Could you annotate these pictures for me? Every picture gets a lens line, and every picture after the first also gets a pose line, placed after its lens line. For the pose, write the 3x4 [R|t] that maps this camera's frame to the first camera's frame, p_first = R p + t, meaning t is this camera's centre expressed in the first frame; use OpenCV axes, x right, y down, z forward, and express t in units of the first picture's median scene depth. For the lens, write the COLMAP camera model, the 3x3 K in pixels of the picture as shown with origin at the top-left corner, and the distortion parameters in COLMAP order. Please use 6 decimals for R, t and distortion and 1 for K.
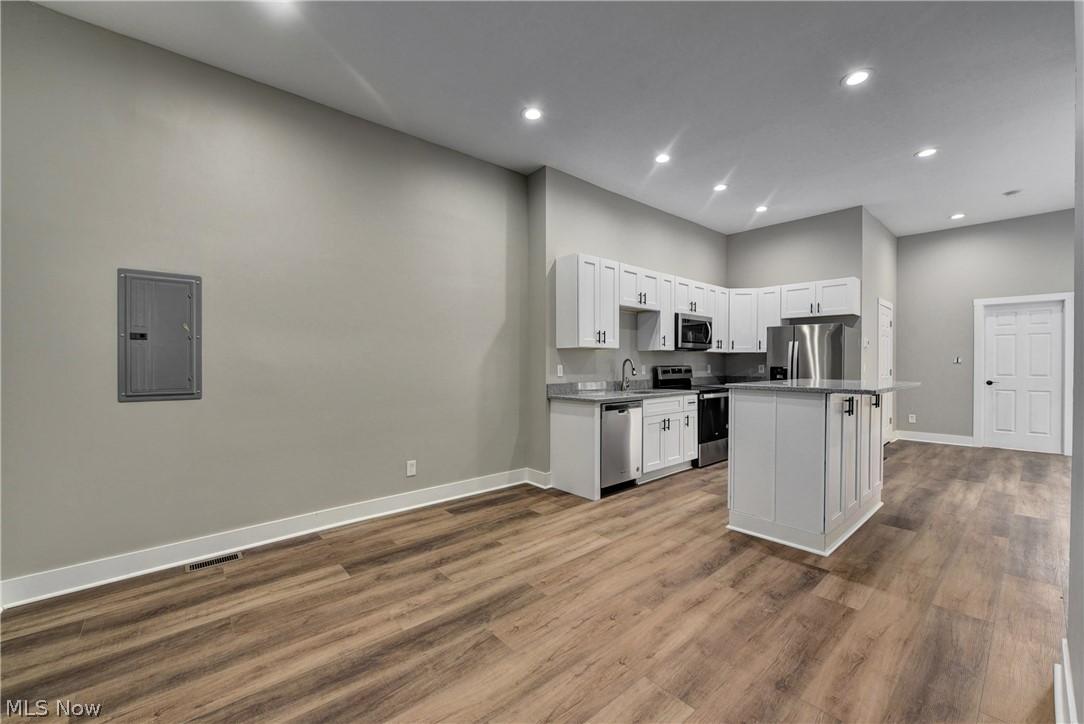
lens RADIAL K [[431.1, 0, 544.2], [0, 431.1, 364.9], [0, 0, 1]] dist [-0.009564, -0.000329]
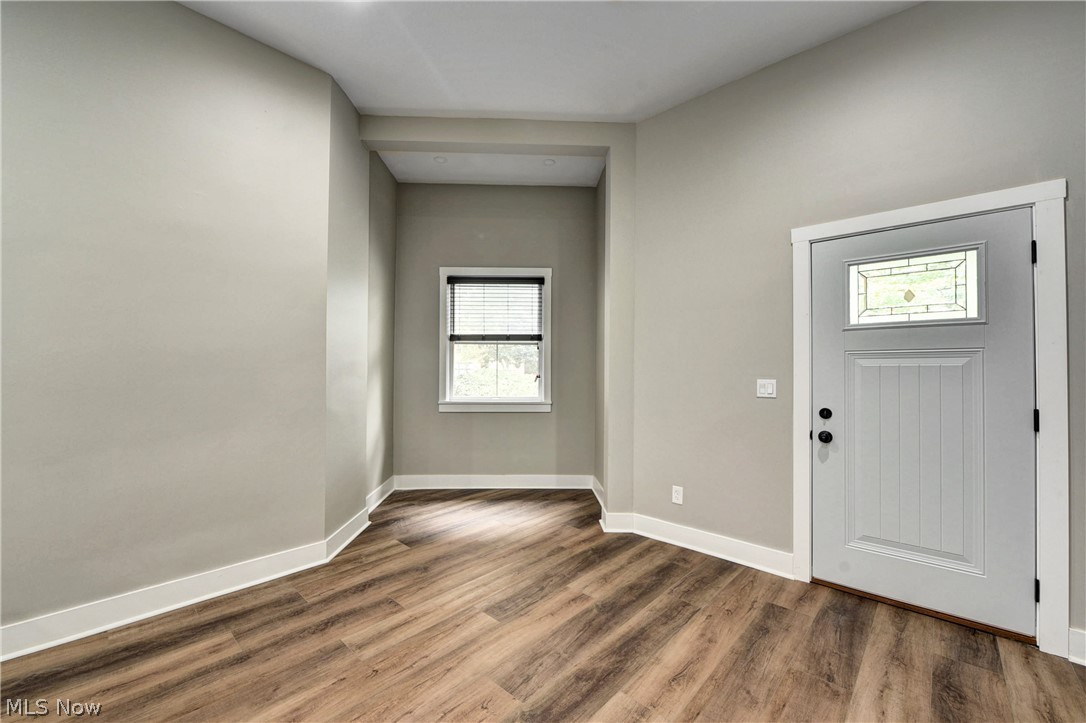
lens RADIAL K [[431.9, 0, 545.2], [0, 431.9, 364.4], [0, 0, 1]] dist [-0.009564, -0.000329]
pose [[-0.993666, -0.001652, -0.112365, -0.079556], [-0.001287, 0.999994, -0.003319, -0.014290], [0.112370, -0.003154, -0.993661, 1.659871]]
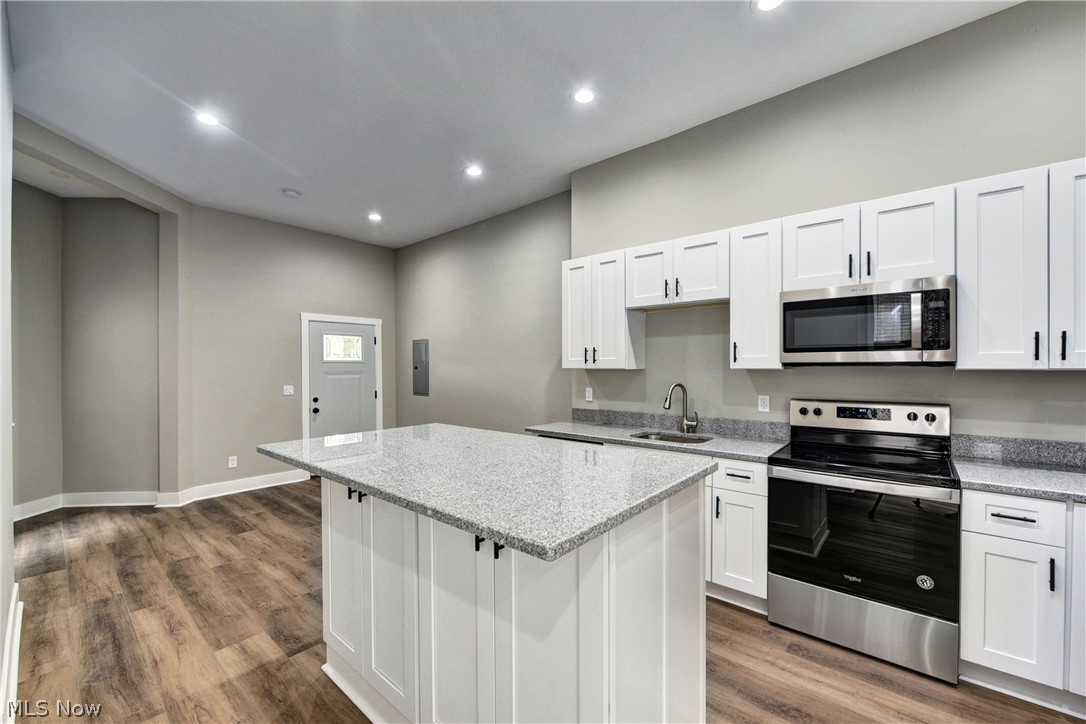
lens RADIAL K [[434.1, 0, 547.7], [0, 434.1, 368.2], [0, 0, 1]] dist [-0.009637, -0.000070]
pose [[0.152219, 0.004217, -0.988338, 1.791862], [0.000031, 0.999991, 0.004272, -0.086581], [0.988347, -0.000681, 0.152218, 1.572394]]
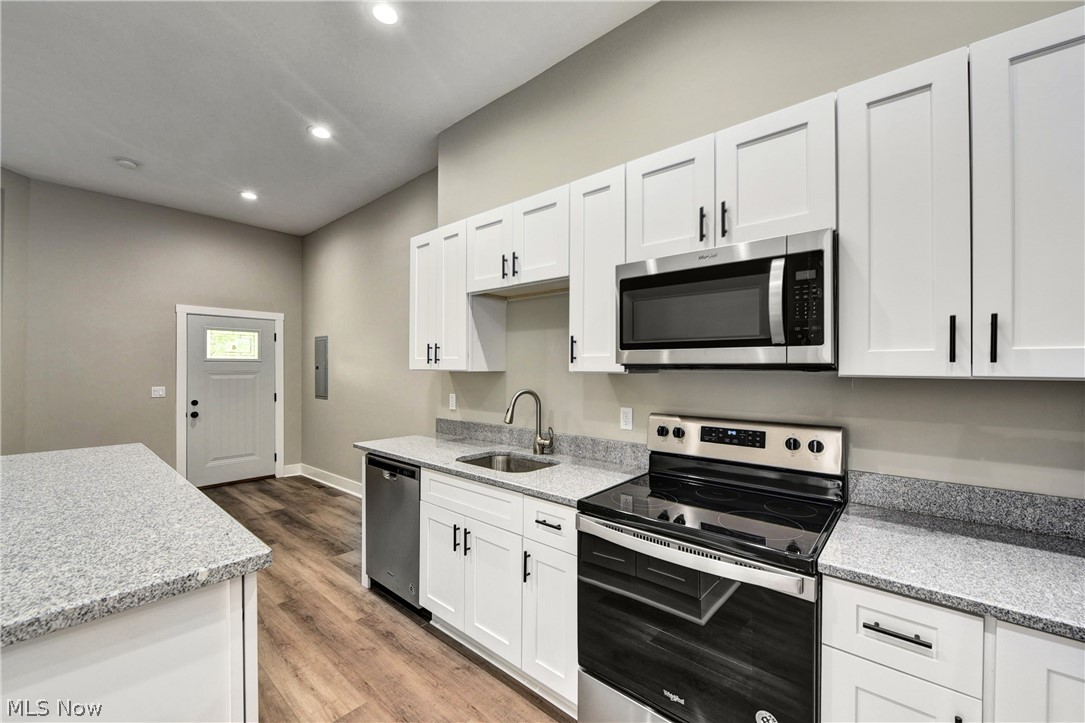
lens RADIAL K [[431.5, 0, 544.7], [0, 431.5, 364.4], [0, 0, 1]] dist [-0.009564, -0.000329]
pose [[0.139134, -0.006353, -0.990253, 1.538635], [-0.008211, 0.999938, -0.007569, -0.088291], [0.990240, 0.009184, 0.139073, 2.111001]]
